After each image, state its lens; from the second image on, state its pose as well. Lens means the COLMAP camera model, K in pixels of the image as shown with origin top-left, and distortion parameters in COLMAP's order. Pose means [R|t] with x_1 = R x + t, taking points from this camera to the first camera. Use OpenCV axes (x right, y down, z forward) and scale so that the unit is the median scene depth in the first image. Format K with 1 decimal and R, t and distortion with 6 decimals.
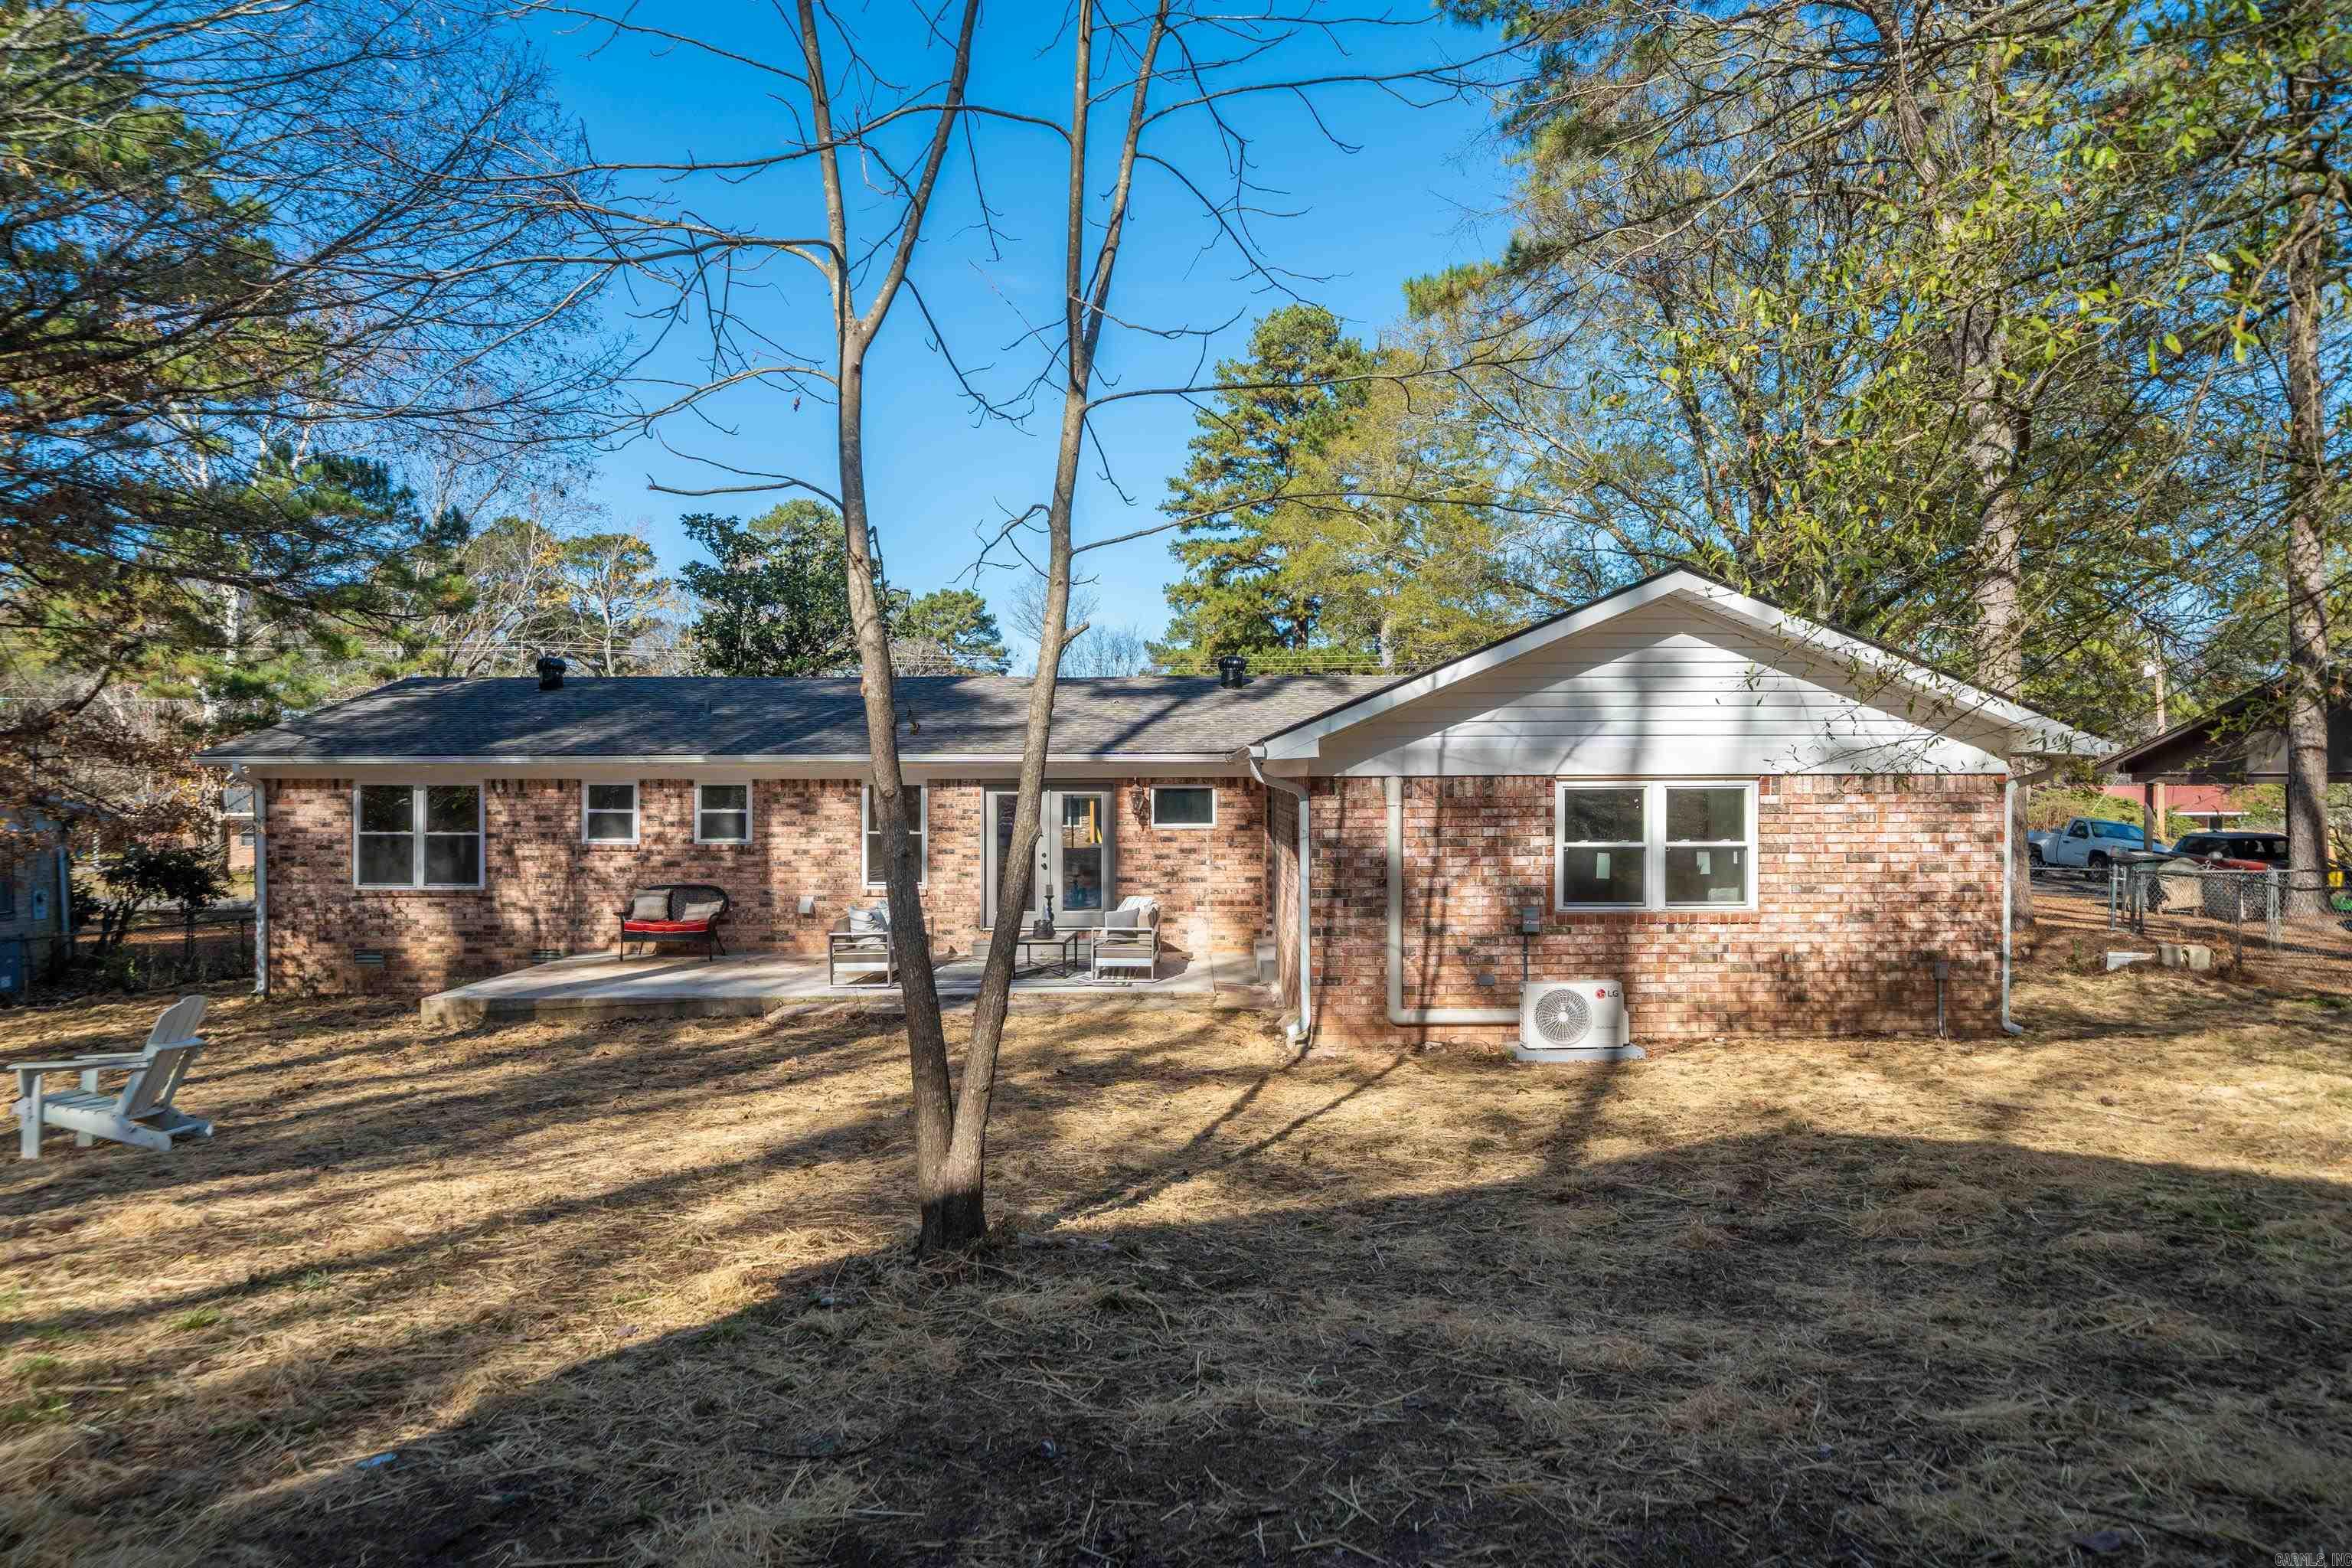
lens RADIAL K [[1367.7, 0, 1173.3], [0, 1367.7, 799.3], [0, 0, 1]] dist [0.007489, 0.002347]
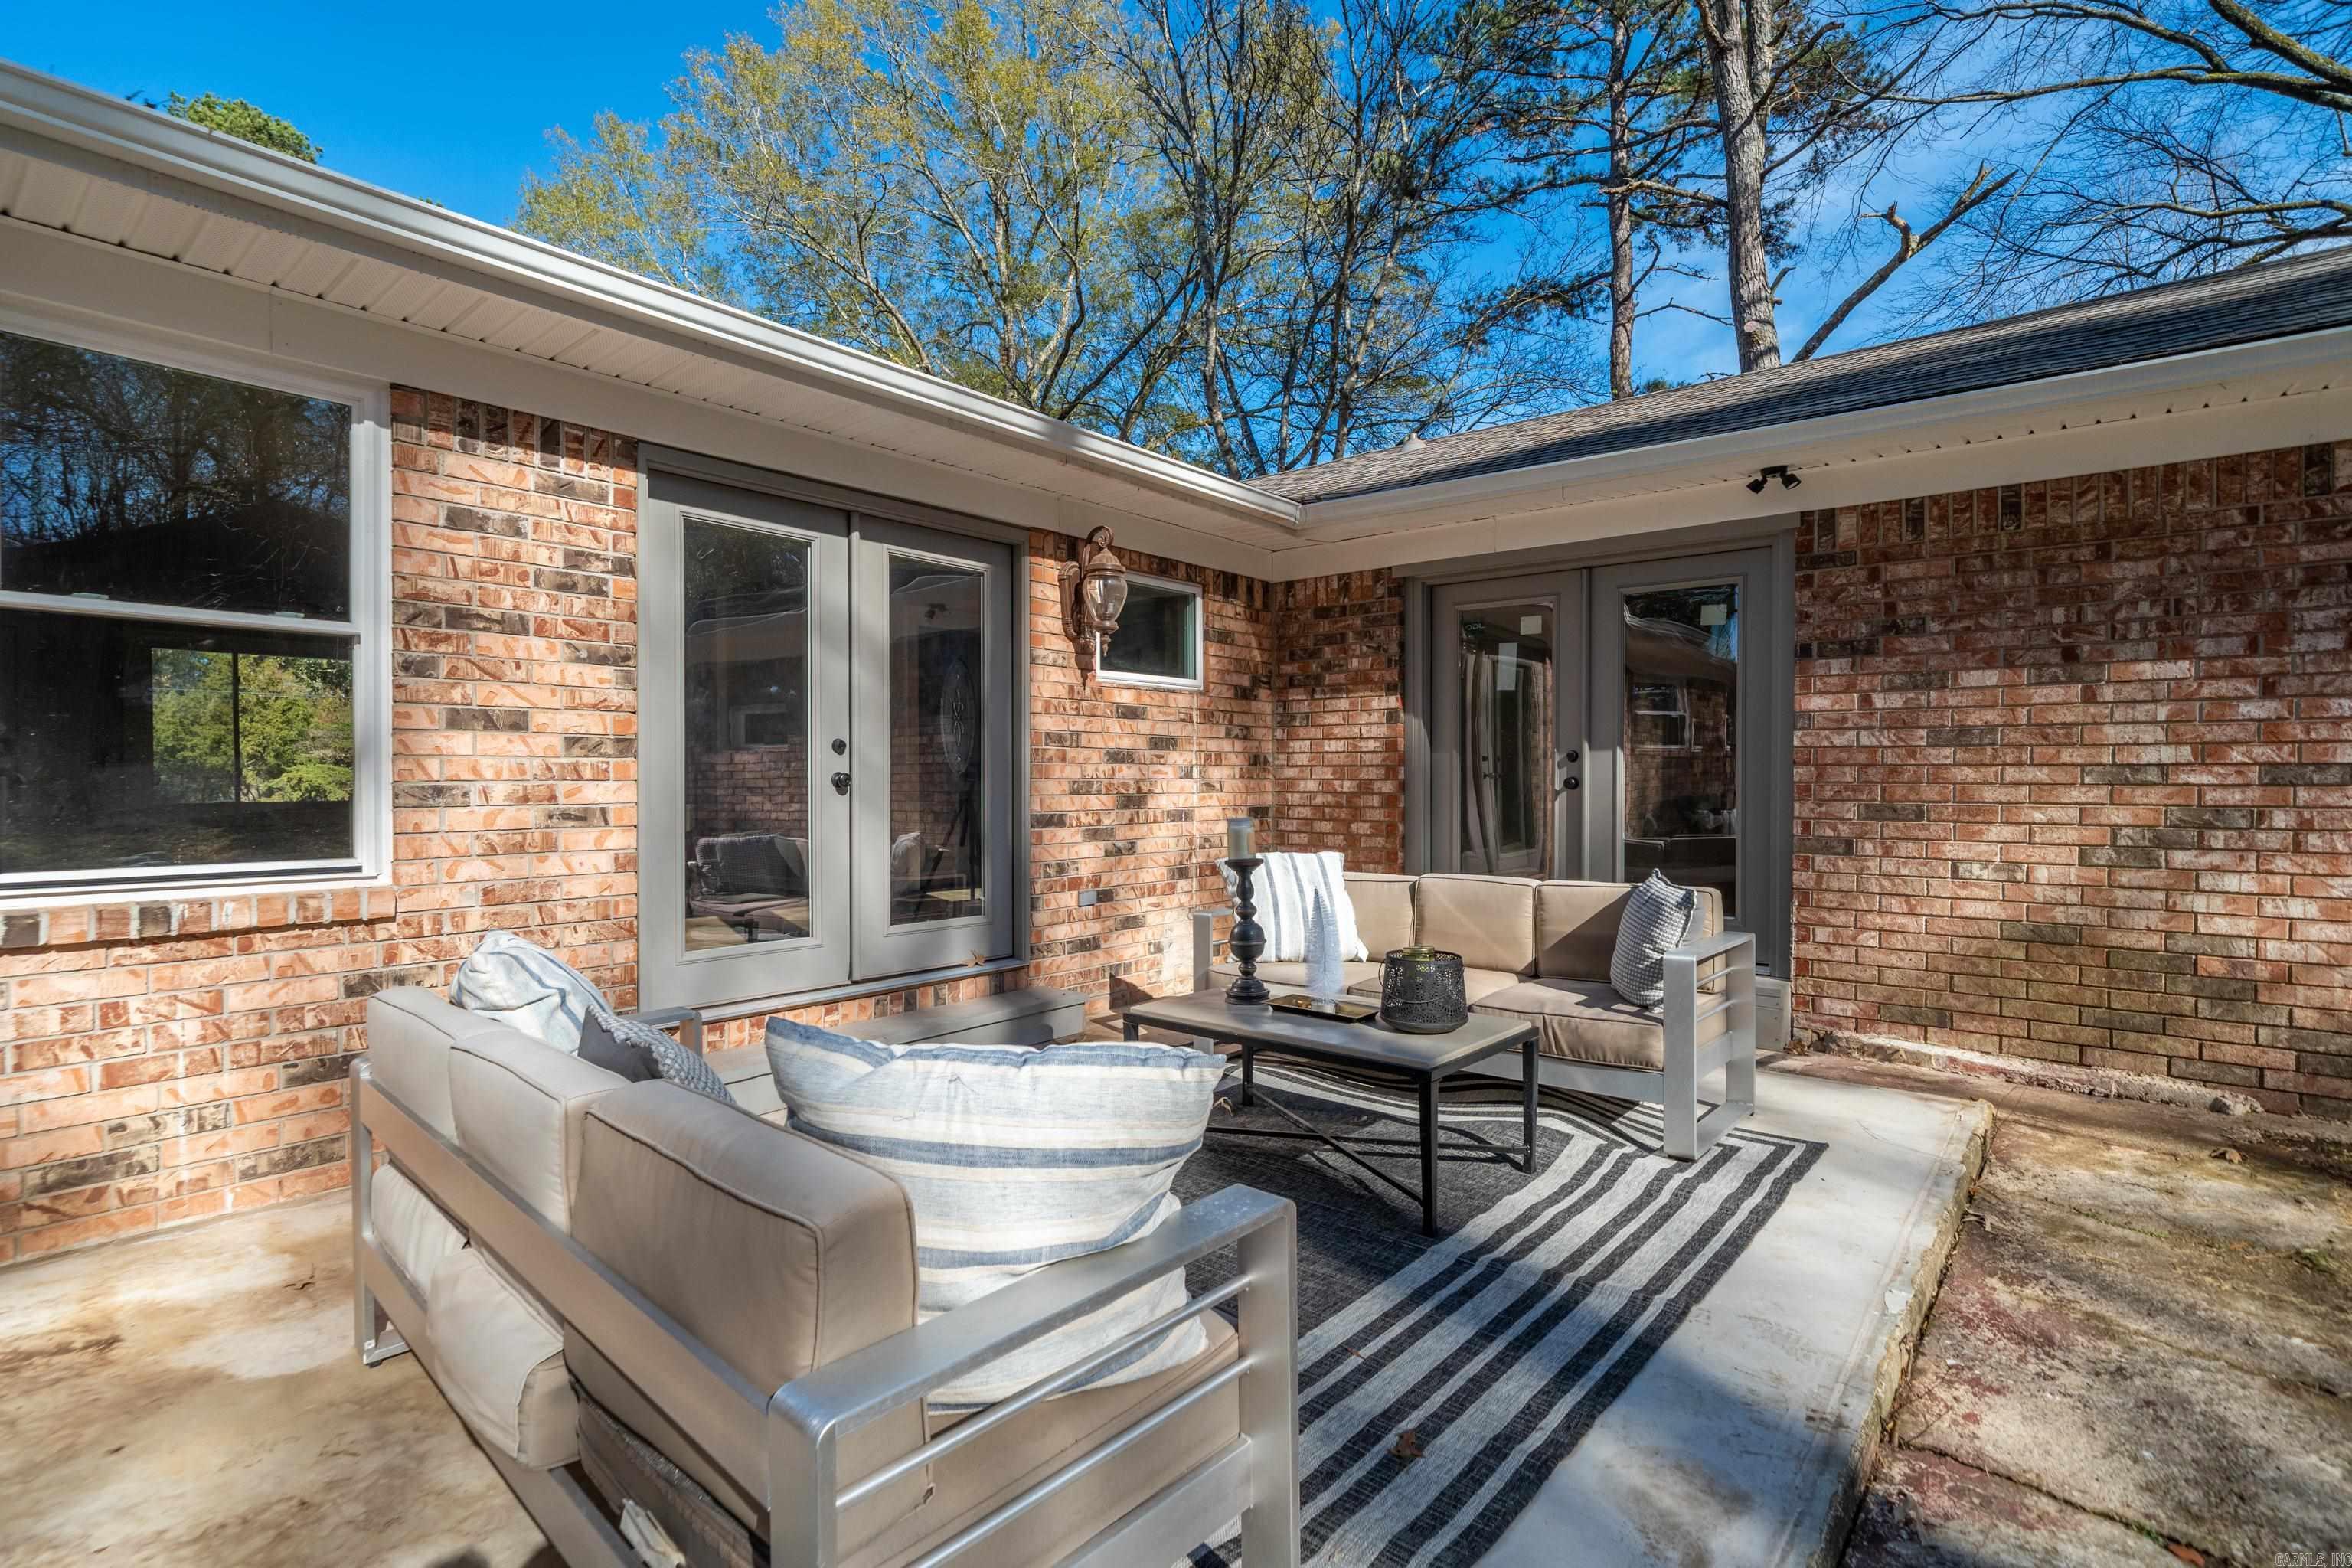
lens RADIAL K [[1116.0, 0, 1168.0], [0, 1116.0, 787.8], [0, 0, 1]] dist [0.000478, 0.000009]
pose [[0.624493, -0.003880, 0.781021, -0.240881], [0.009429, 0.999952, -0.002572, 0.051153], [-0.780974, 0.008970, 0.624500, 0.786663]]
